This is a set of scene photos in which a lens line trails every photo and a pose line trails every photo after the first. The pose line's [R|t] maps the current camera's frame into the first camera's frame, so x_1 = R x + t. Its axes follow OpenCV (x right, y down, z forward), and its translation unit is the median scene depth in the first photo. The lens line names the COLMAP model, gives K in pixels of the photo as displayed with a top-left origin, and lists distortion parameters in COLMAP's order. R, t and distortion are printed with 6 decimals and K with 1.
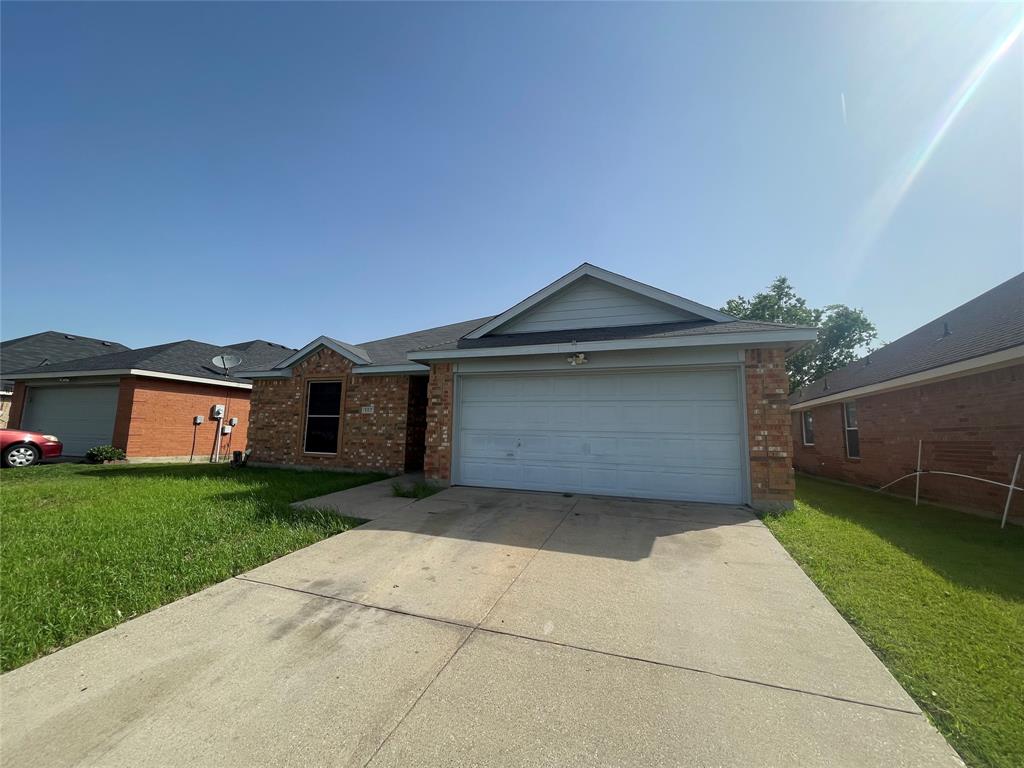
lens RADIAL K [[416.1, 0, 507.2], [0, 416.1, 383.8], [0, 0, 1]] dist [0.003670, -0.002155]
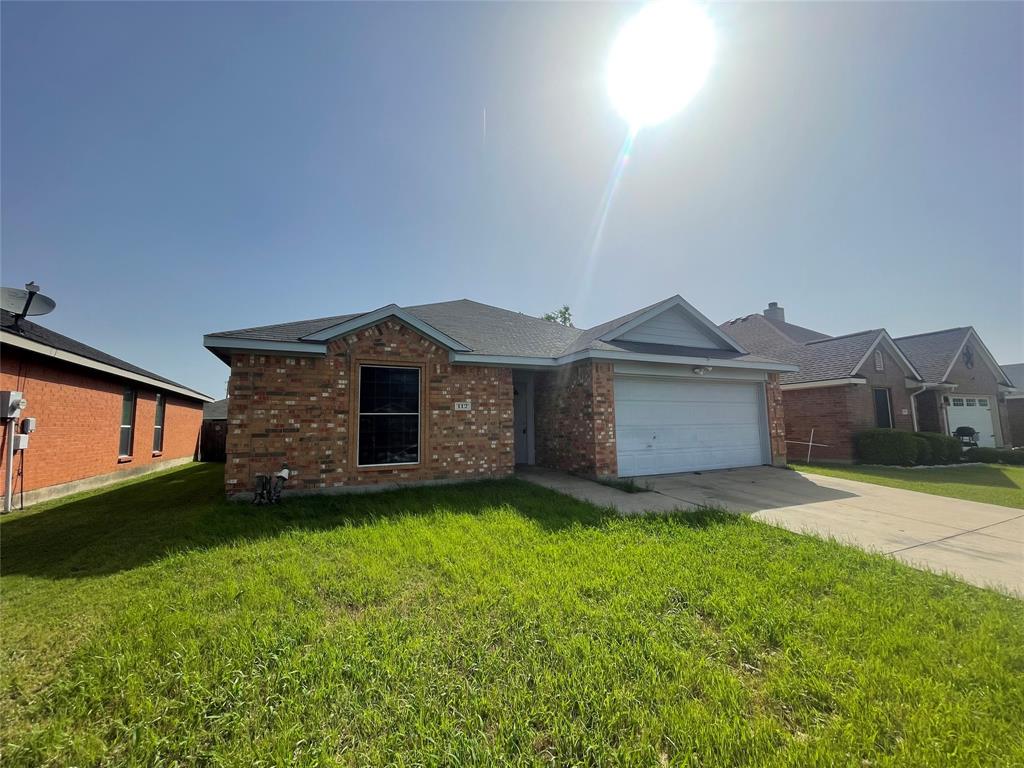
lens RADIAL K [[416.1, 0, 504.3], [0, 416.1, 381.7], [0, 0, 1]] dist [0.003670, -0.002155]
pose [[0.700918, 0.042430, 0.711978, -0.878416], [-0.057834, 0.998323, -0.002559, 0.011928], [-0.710893, -0.039383, 0.702197, 0.366269]]
